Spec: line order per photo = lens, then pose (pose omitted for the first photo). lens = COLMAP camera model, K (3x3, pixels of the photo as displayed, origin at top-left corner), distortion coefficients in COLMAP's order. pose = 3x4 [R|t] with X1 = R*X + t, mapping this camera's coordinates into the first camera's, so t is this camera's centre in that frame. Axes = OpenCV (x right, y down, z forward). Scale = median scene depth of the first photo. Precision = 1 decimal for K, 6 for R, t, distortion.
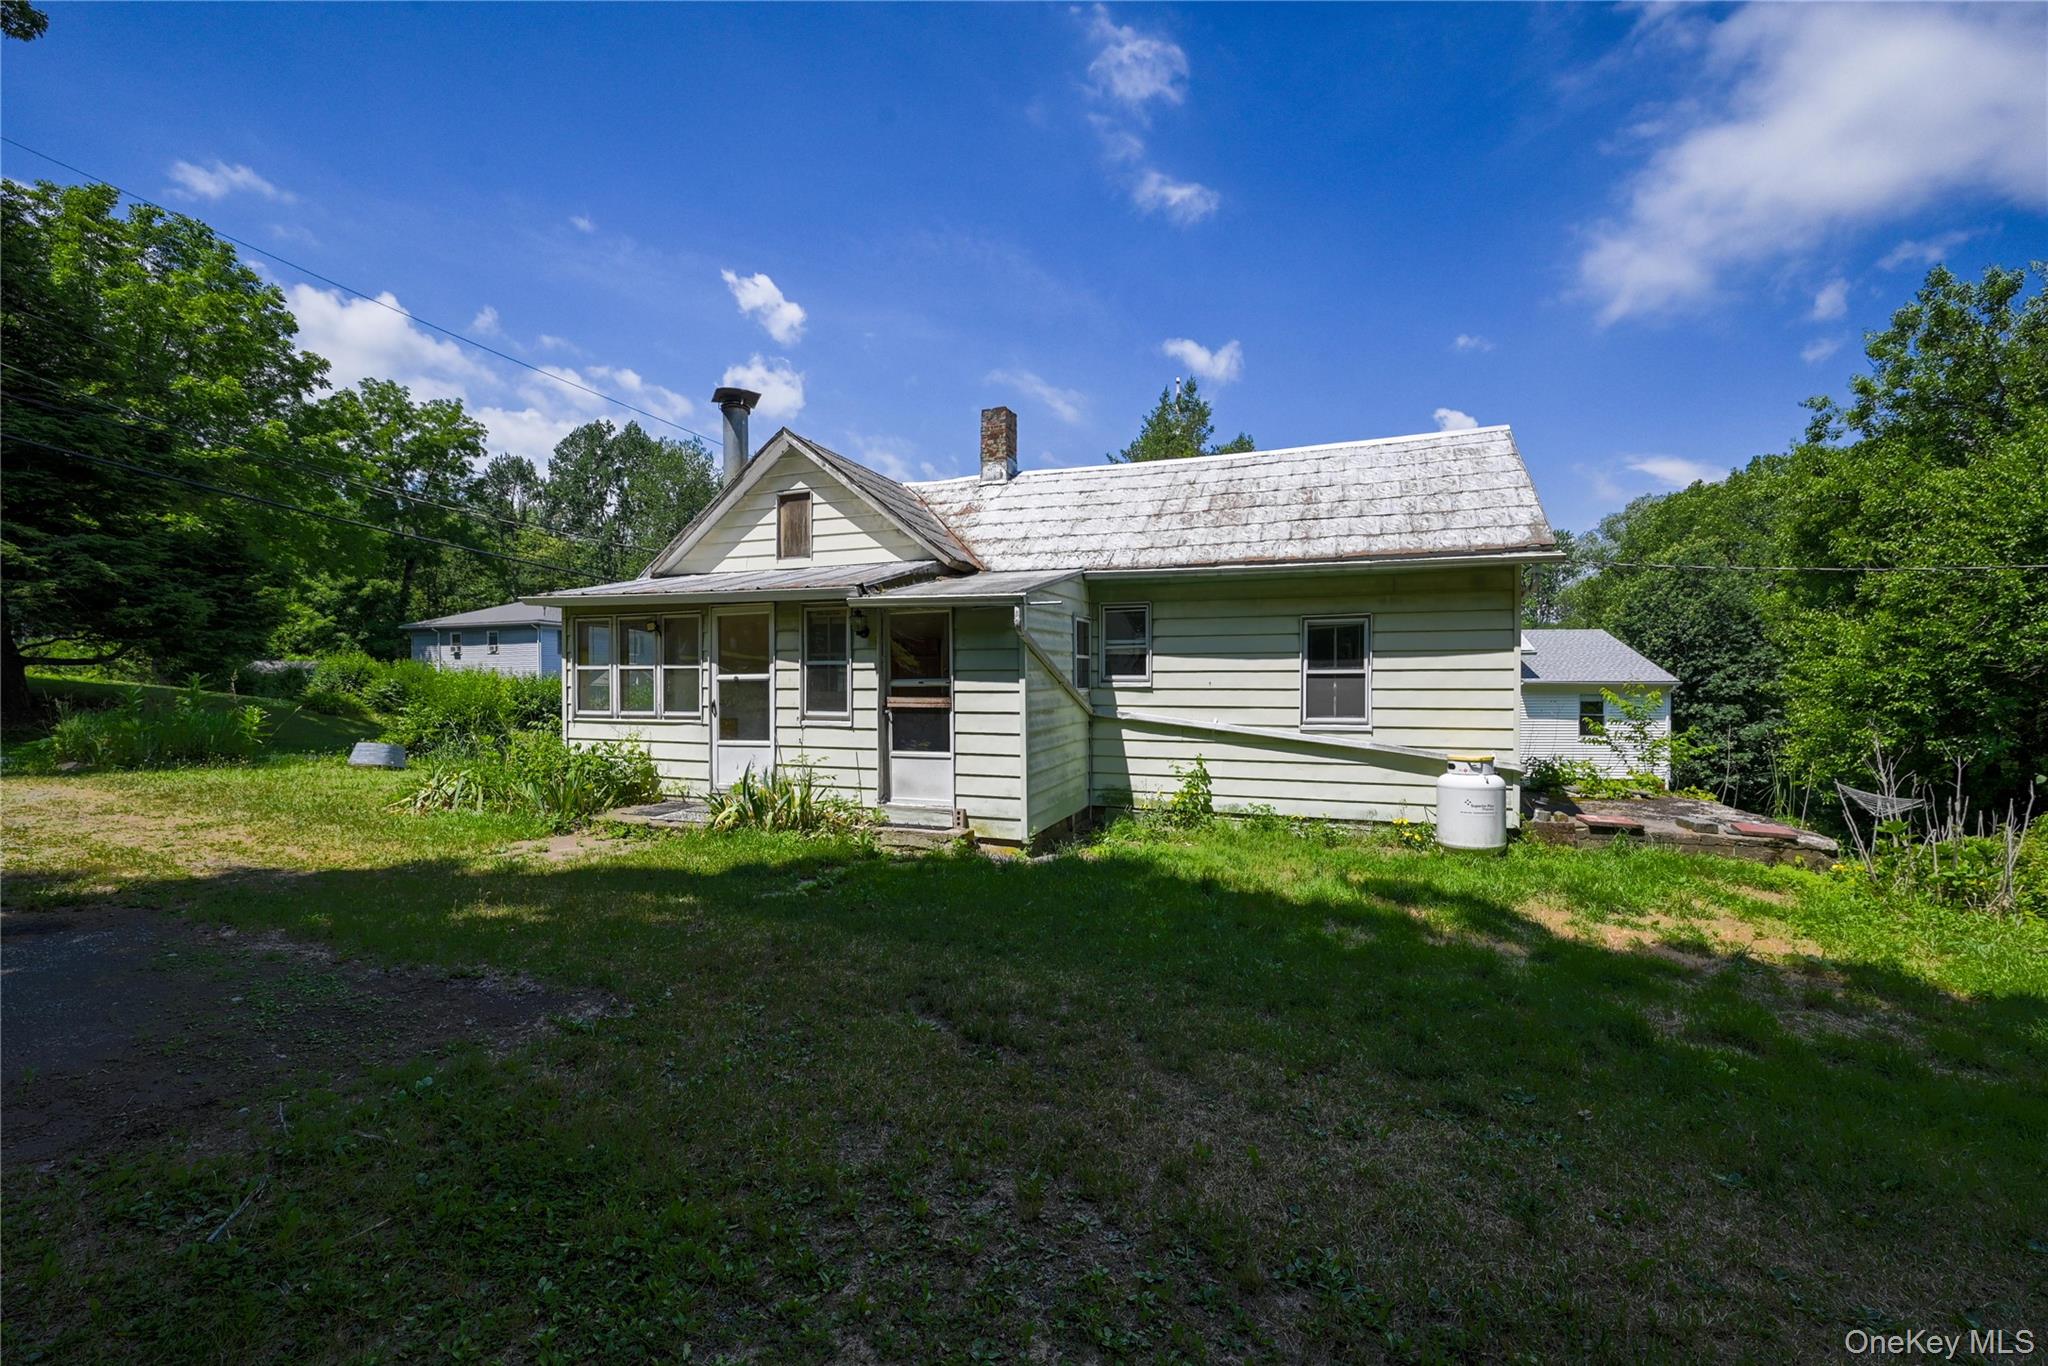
lens RADIAL K [[809.3, 0, 1032.1], [0, 809.3, 693.9], [0, 0, 1]] dist [-0.003838, 0.001200]
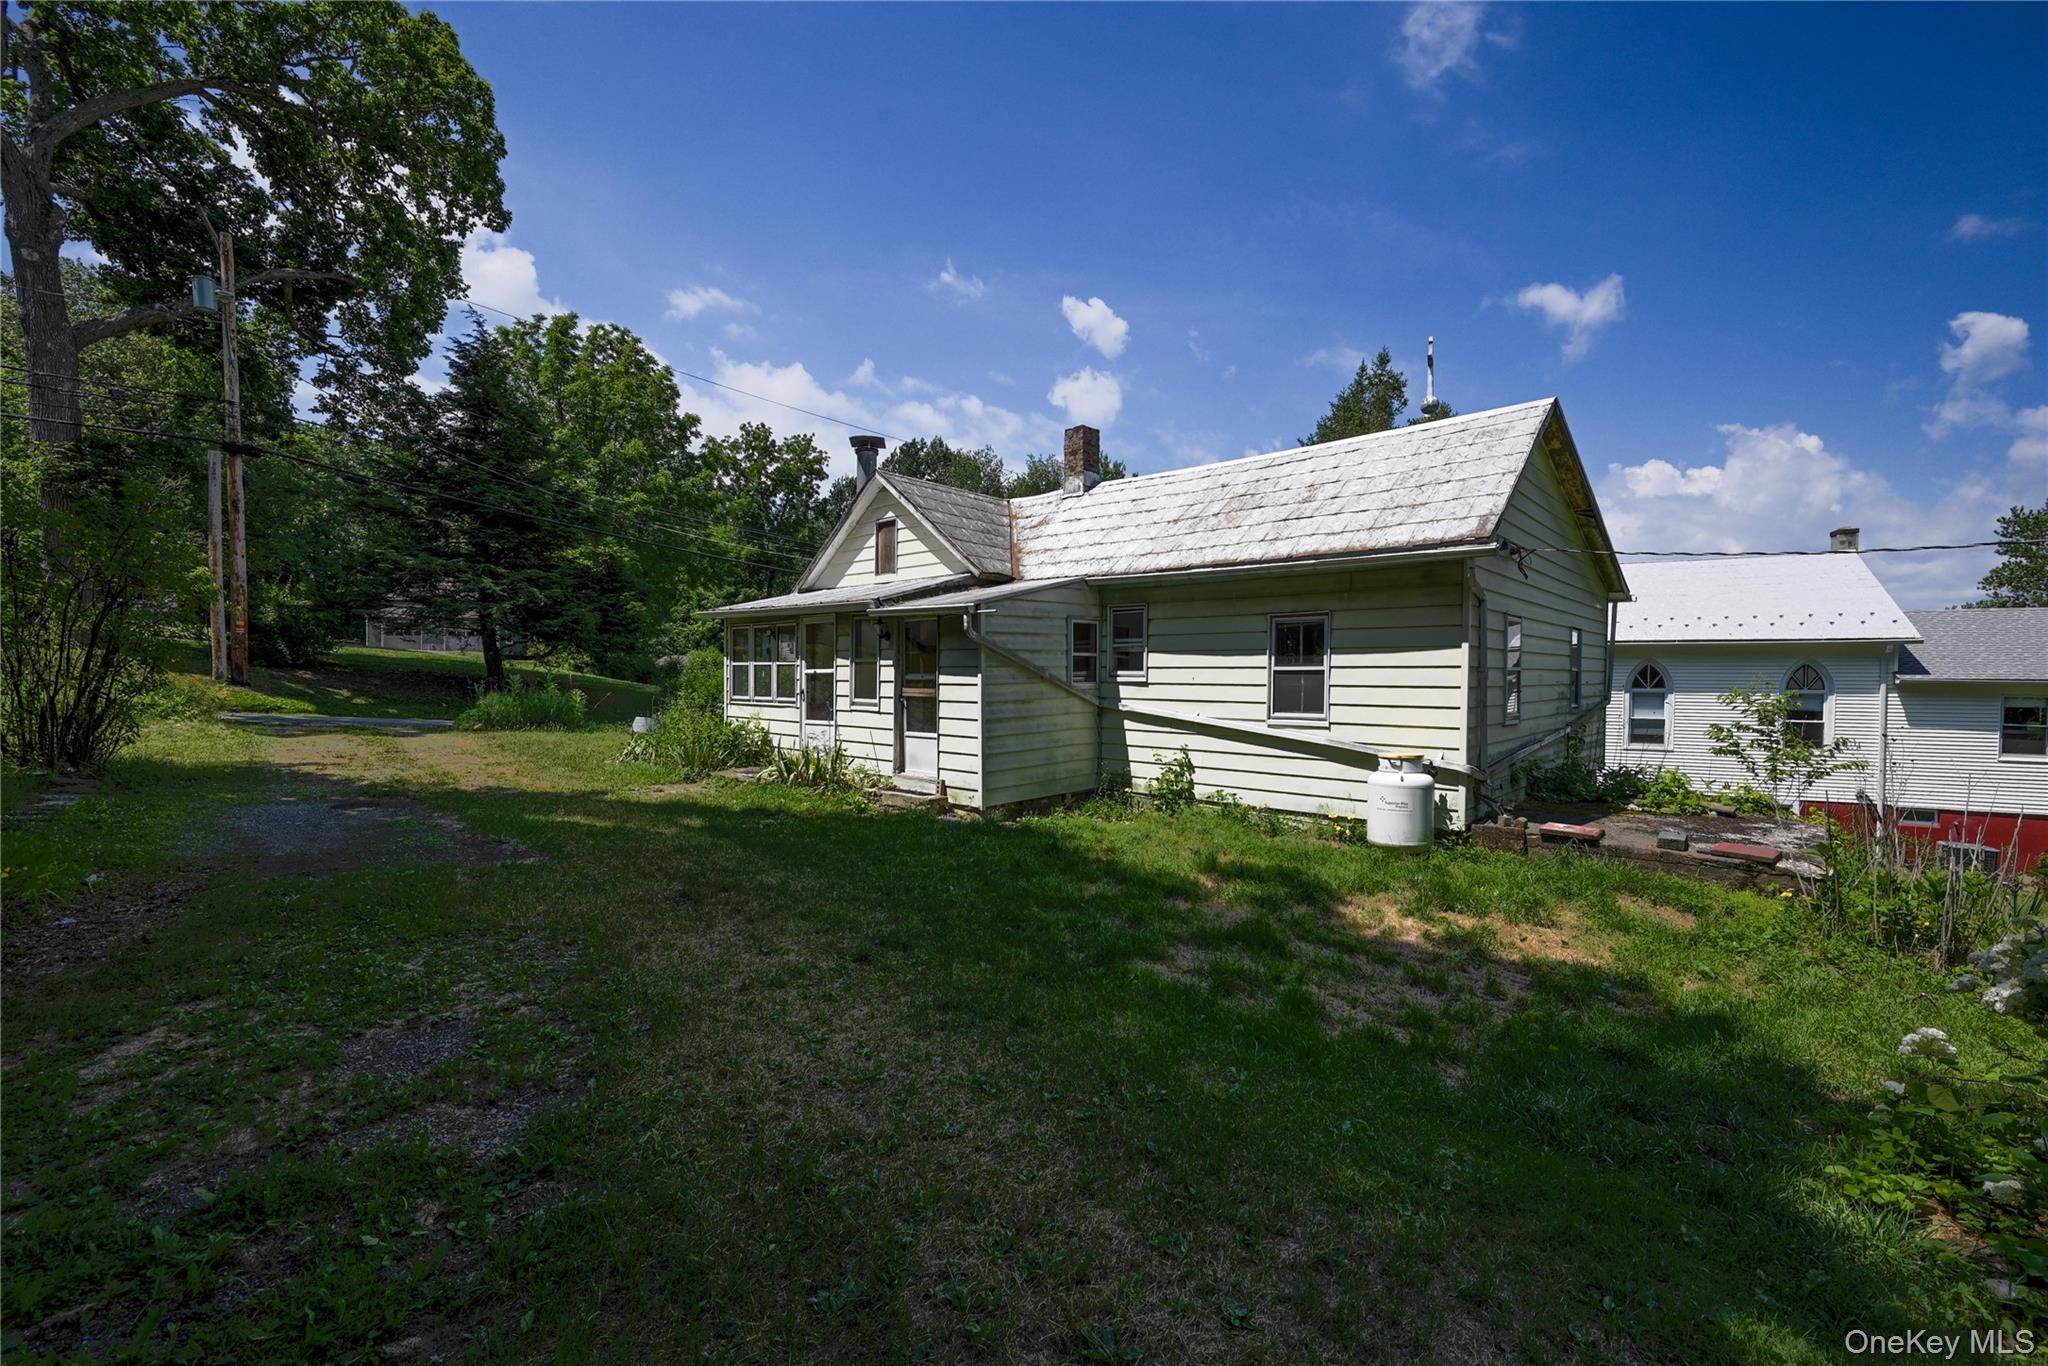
lens RADIAL K [[845.1, 0, 1040.4], [0, 845.1, 691.8], [0, 0, 1]] dist [0.006511, -0.000041]
pose [[0.927458, 0.012831, -0.373707, 0.449407], [-0.010685, 0.999912, 0.007814, -0.002288], [0.373775, -0.003254, 0.927514, -0.113637]]
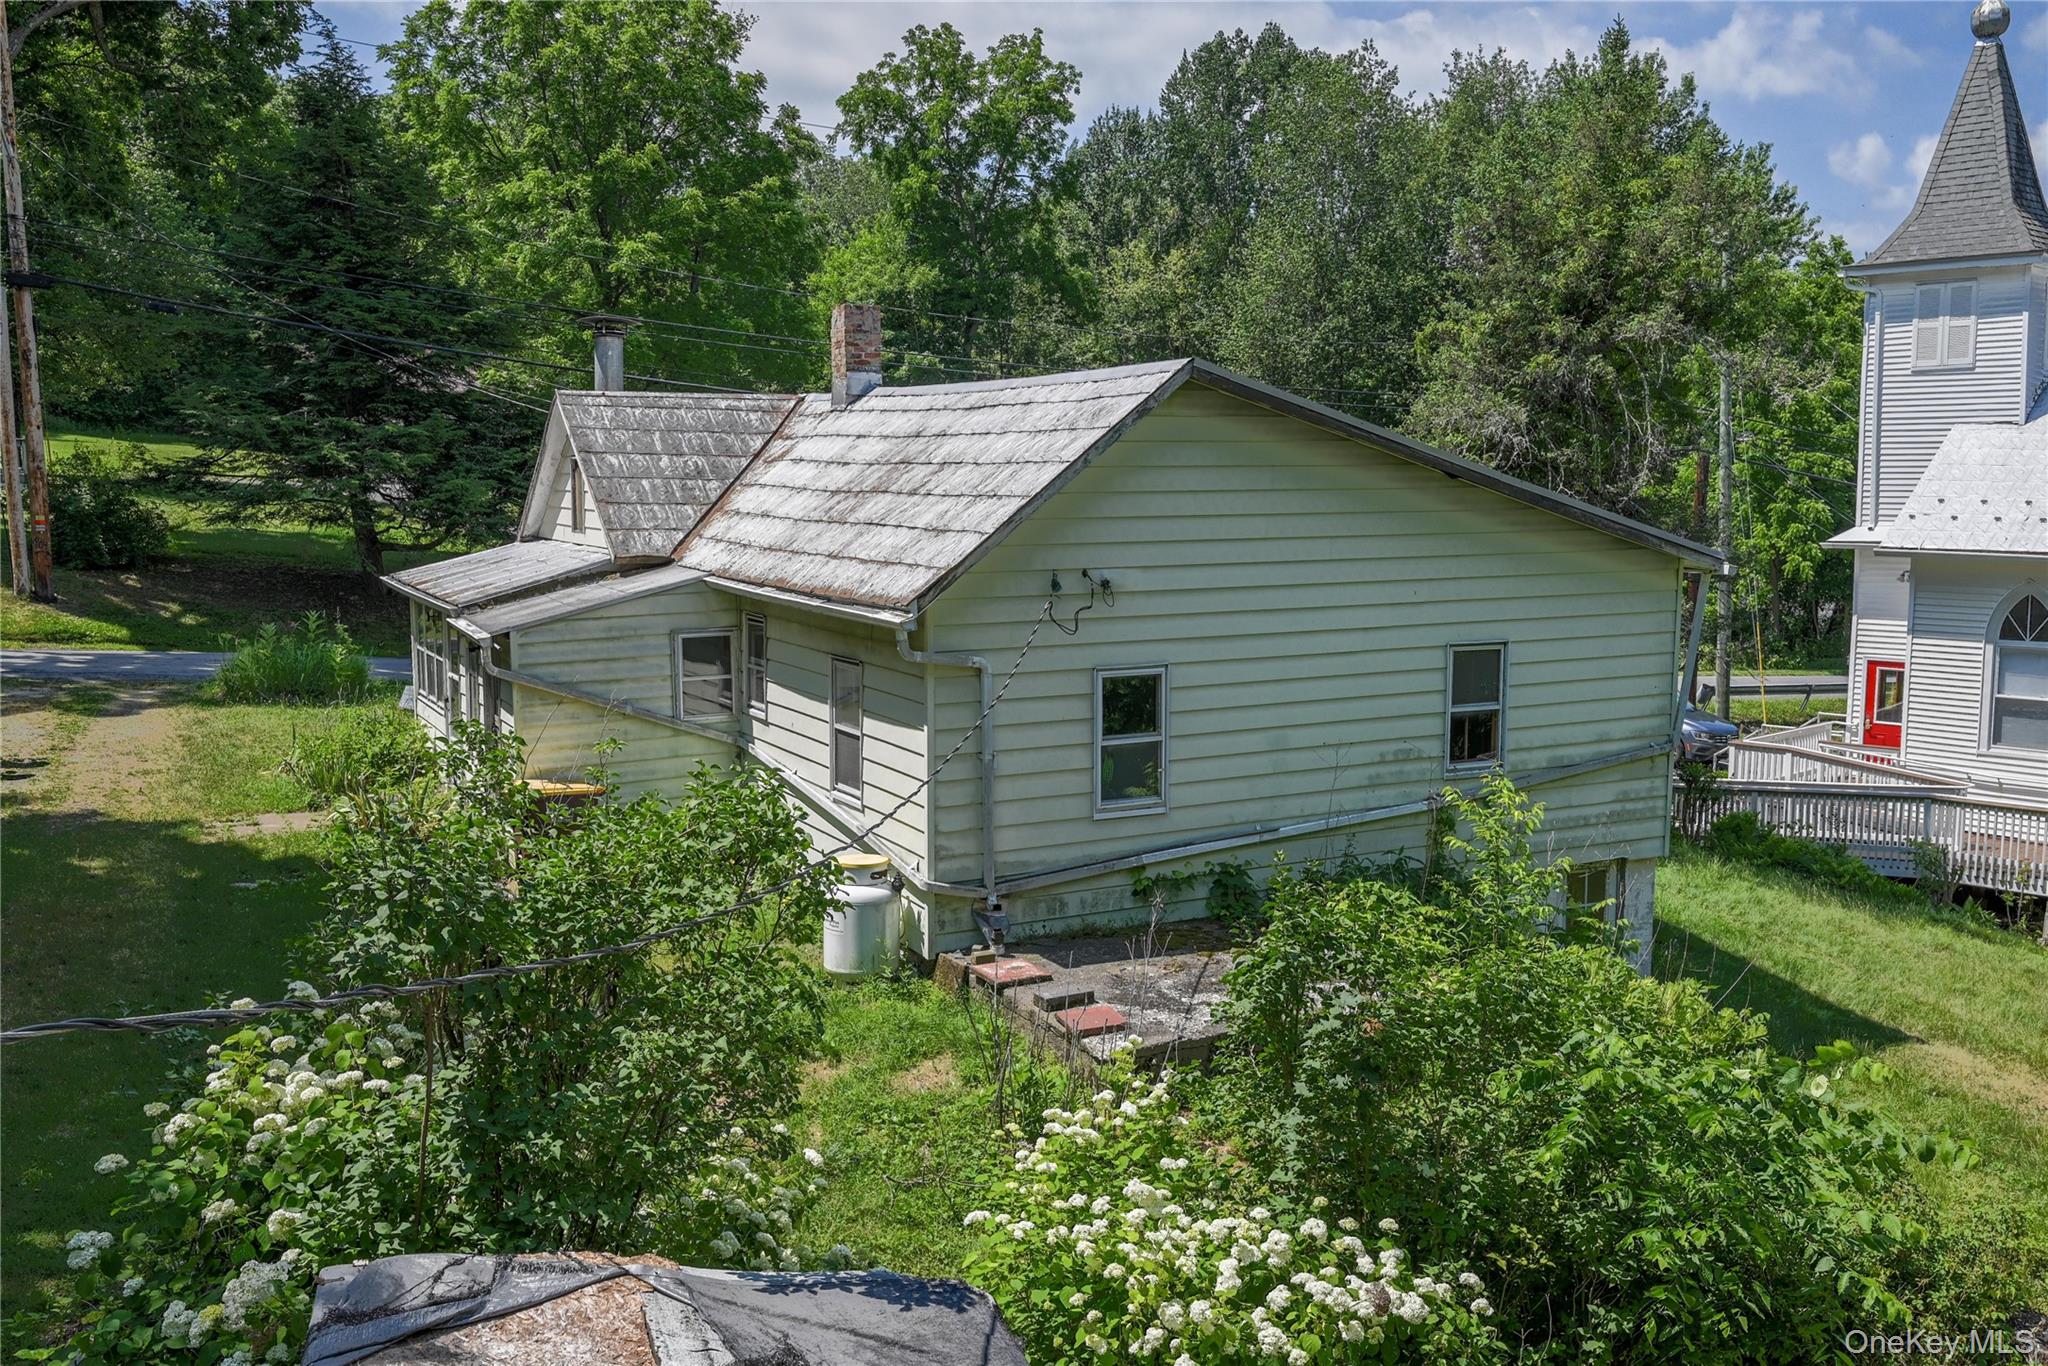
lens RADIAL K [[1852.4, 0, 1025.7], [0, 1852.4, 671.5], [0, 0, 1]] dist [0.035913, 0.001955]
pose [[0.727781, 0.078986, -0.681246, 1.645493], [-0.009464, 0.994408, 0.105184, -0.262992], [0.685744, -0.070103, 0.724459, -0.180617]]
